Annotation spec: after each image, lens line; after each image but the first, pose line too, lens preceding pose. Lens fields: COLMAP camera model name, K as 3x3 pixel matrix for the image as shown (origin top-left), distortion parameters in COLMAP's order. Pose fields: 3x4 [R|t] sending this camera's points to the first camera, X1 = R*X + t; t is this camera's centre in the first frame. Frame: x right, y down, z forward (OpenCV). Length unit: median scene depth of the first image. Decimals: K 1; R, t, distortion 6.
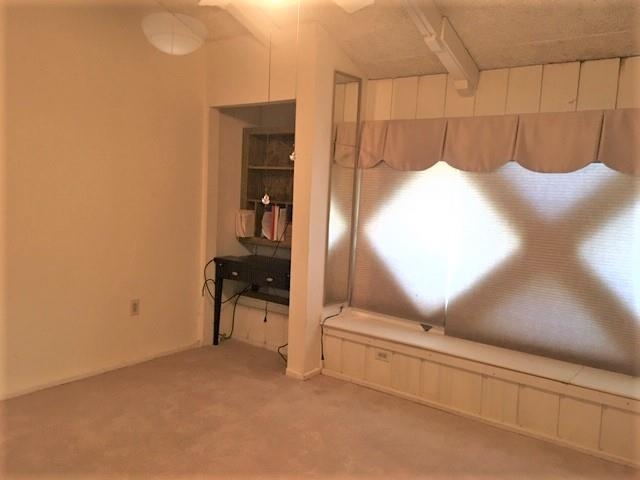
lens RADIAL K [[538.5, 0, 317.2], [0, 538.5, 233.9], [0, 0, 1]] dist [0.080288, -0.086615]
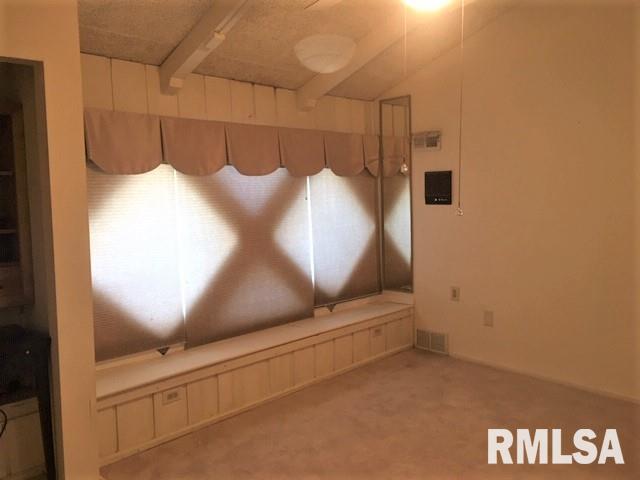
lens RADIAL K [[538.5, 0, 317.2], [0, 538.5, 233.9], [0, 0, 1]] dist [0.080288, -0.086615]
pose [[0.137479, -0.128315, 0.982158, -0.680269], [0.111143, 0.987310, 0.113431, -0.099145], [-0.984249, 0.093565, 0.149996, 0.666007]]
